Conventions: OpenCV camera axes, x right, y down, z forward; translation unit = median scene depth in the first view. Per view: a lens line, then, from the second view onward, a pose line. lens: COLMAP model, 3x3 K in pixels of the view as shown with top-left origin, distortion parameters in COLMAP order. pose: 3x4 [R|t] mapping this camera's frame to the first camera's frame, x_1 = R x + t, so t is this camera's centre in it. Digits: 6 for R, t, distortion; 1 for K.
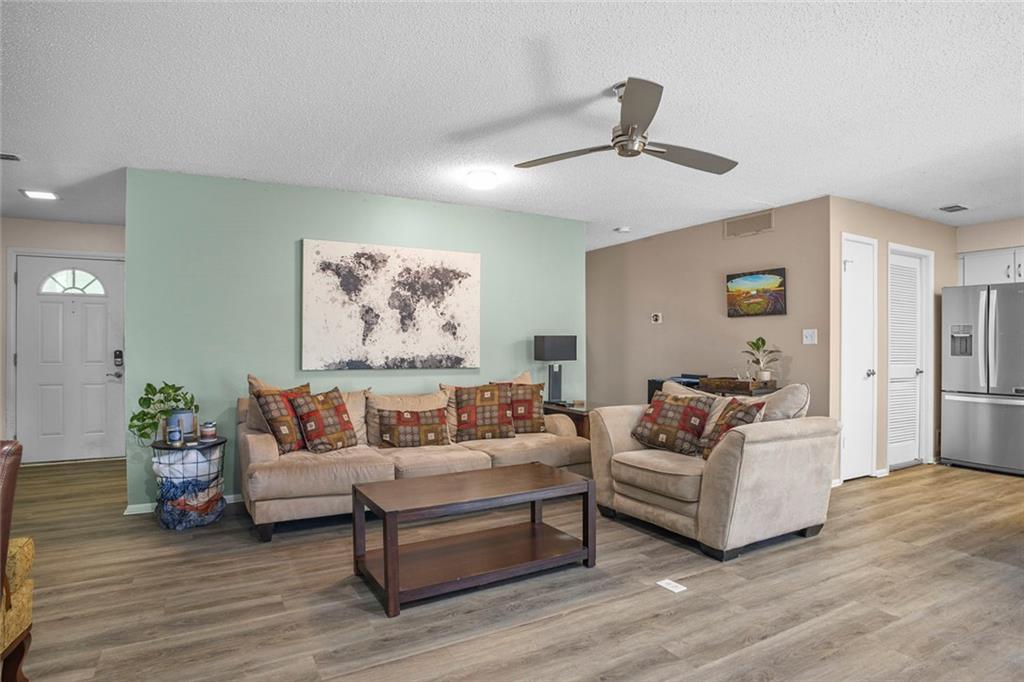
lens RADIAL K [[573.9, 0, 513.6], [0, 573.9, 346.0], [0, 0, 1]] dist [-0.087778, 0.033916]
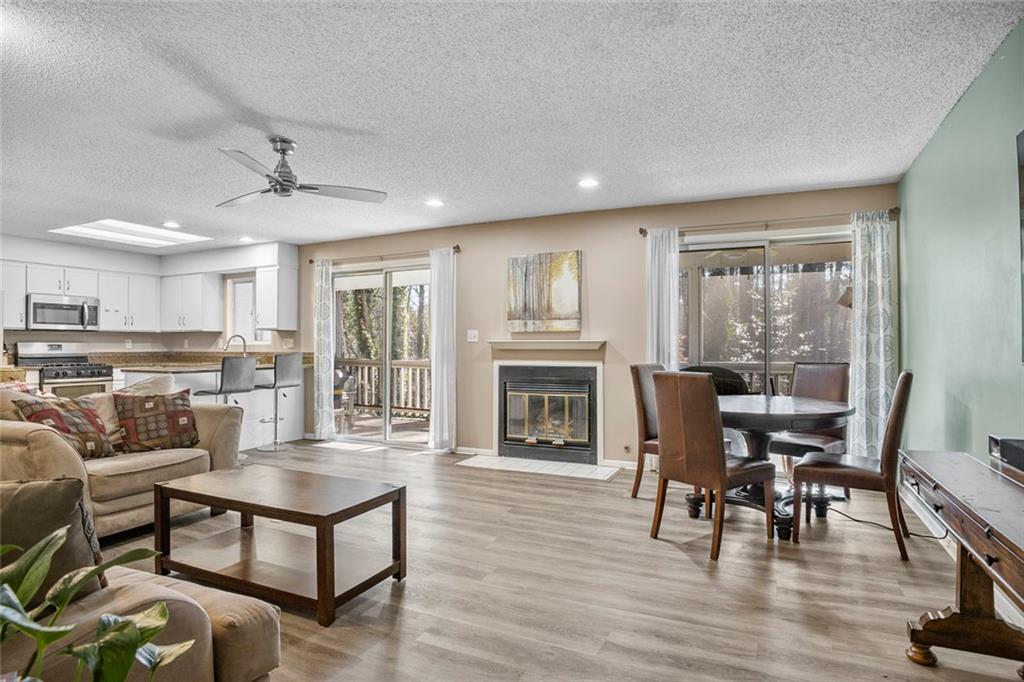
lens RADIAL K [[538.1, 0, 516.2], [0, 538.1, 346.4], [0, 0, 1]] dist [-0.083231, 0.024735]
pose [[-0.562125, -0.002889, 0.827047, -0.669133], [-0.001019, 0.999996, 0.002800, 0.000170], [-0.827051, 0.000731, -0.562126, 0.757794]]
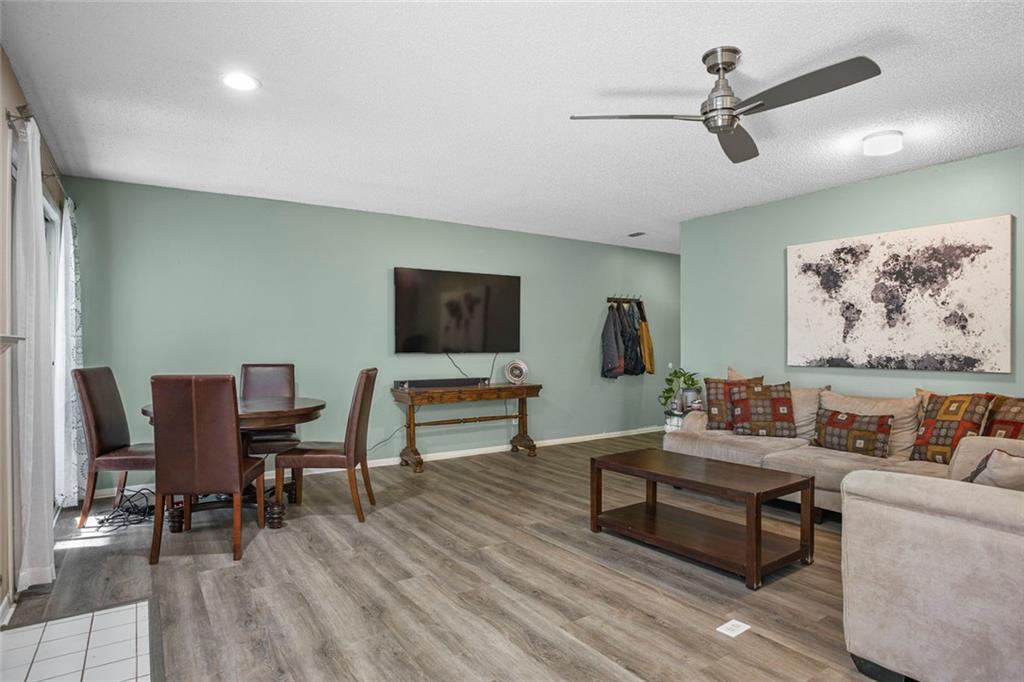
lens RADIAL K [[591.9, 0, 512.0], [0, 591.9, 341.0], [0, 0, 1]] dist [-0.099070, 0.036491]
pose [[0.057099, -0.005737, -0.998352, 0.679448], [0.002260, 0.999982, -0.005617, 0.000052], [0.998366, -0.001936, 0.057111, 0.376450]]
